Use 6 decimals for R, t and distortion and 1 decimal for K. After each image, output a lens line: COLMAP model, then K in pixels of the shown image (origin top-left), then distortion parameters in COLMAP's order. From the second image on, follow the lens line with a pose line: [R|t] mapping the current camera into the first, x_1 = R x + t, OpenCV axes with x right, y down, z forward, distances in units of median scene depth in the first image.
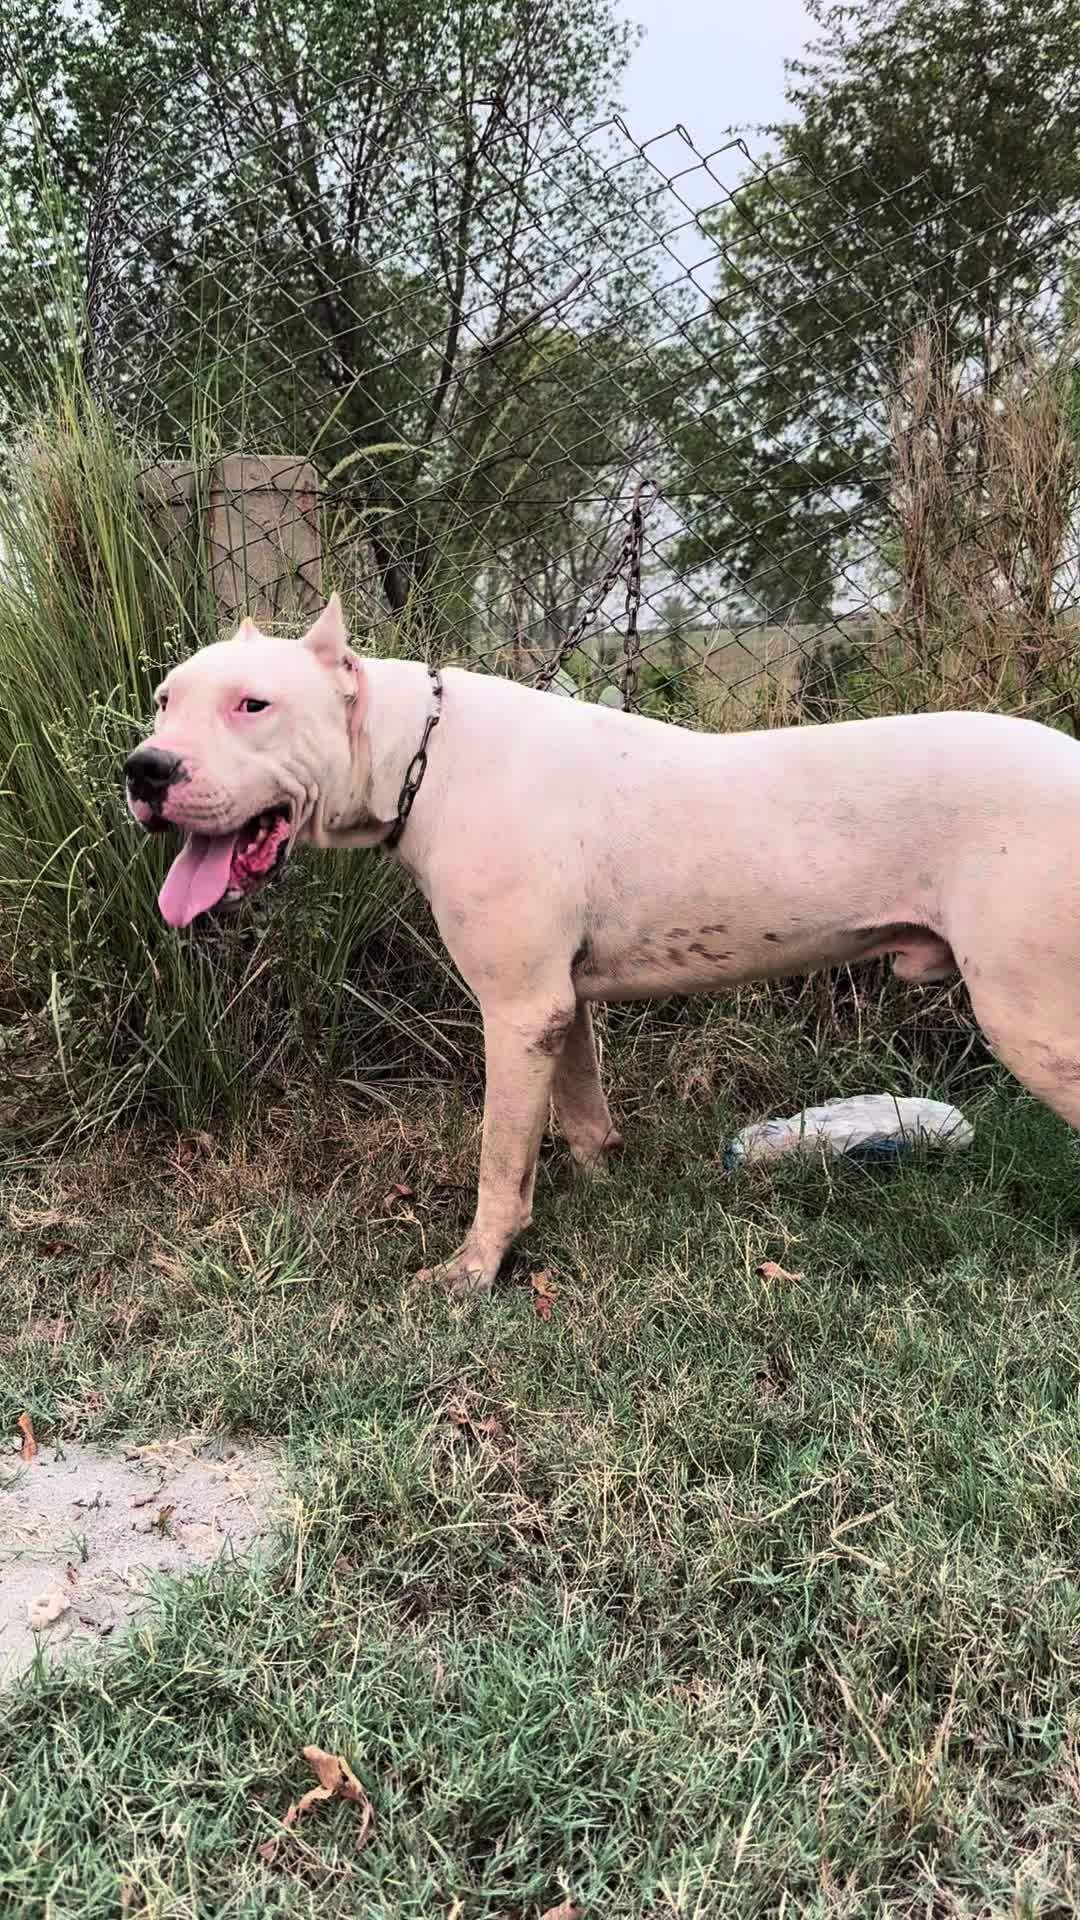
lens RADIAL K [[1648.0, 0, 540.0], [0, 1648.0, 960.0], [0, 0, 1]] dist [0.033284, -0.059368]
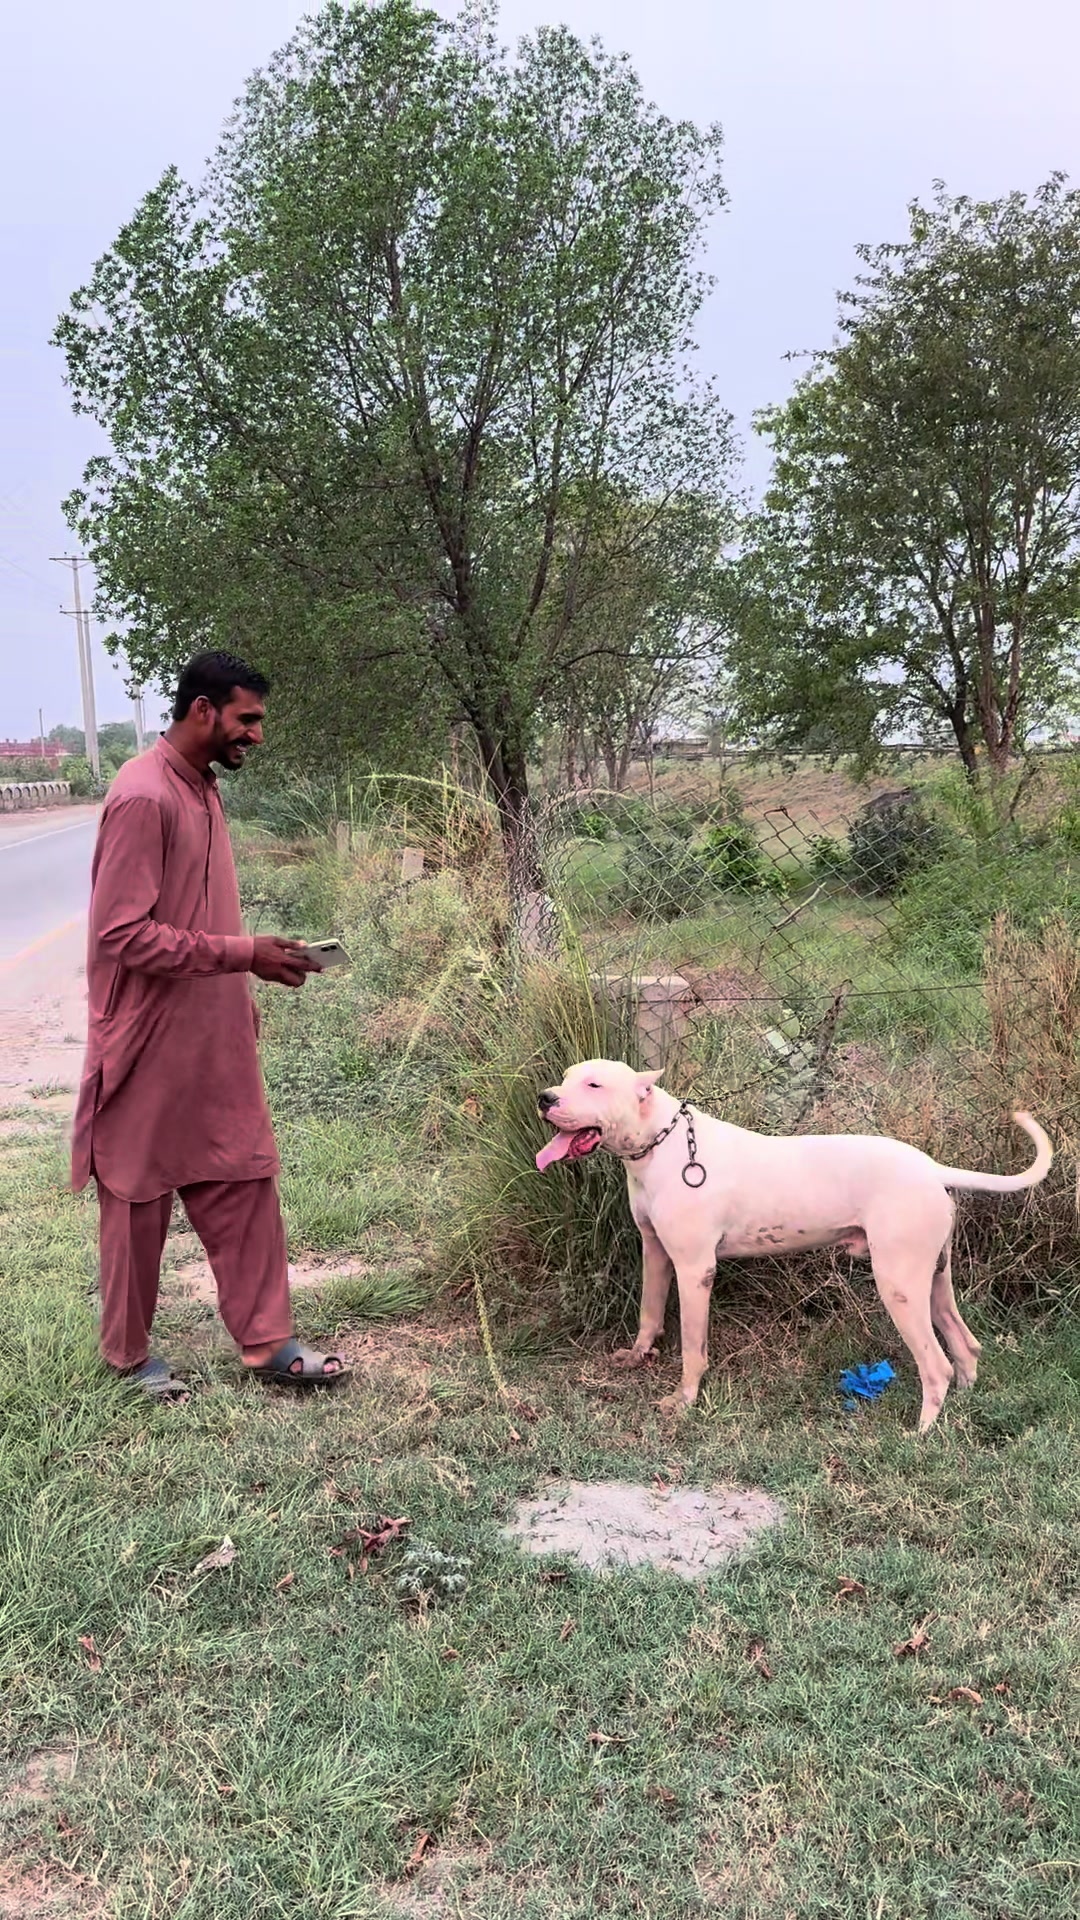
lens RADIAL K [[1651.9, 0, 540.0], [0, 1651.9, 960.0], [0, 0, 1]] dist [0.098827, -0.223205]
pose [[0.999804, 0.006718, -0.018598, -0.028330], [-0.007890, 0.997940, -0.063671, -0.020767], [0.018132, 0.063805, 0.997798, -0.096638]]
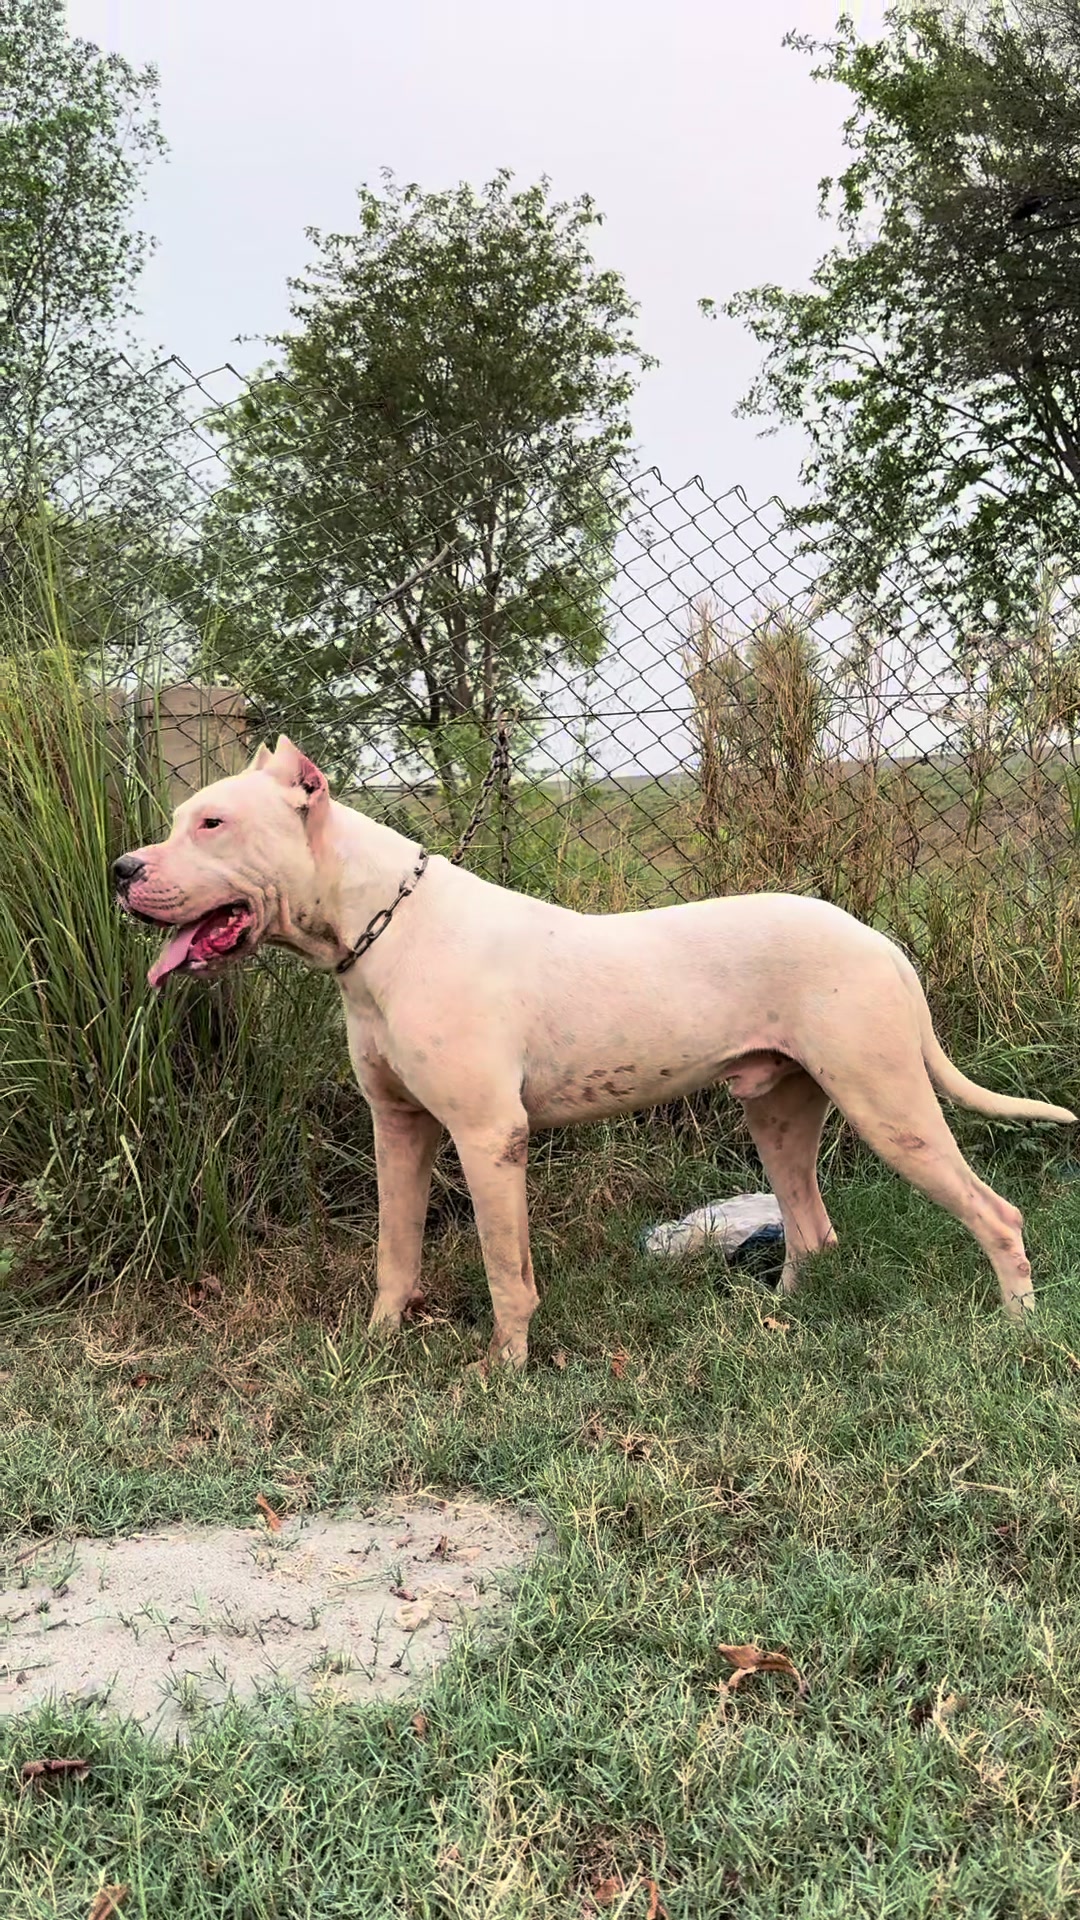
lens RADIAL K [[1651.9, 0, 540.0], [0, 1651.9, 960.0], [0, 0, 1]] dist [0.098827, -0.223205]
pose [[0.954833, -0.038637, 0.294621, -0.029214], [0.068991, 0.993241, -0.093336, 0.001114], [-0.289024, 0.109446, 0.951045, -0.015473]]
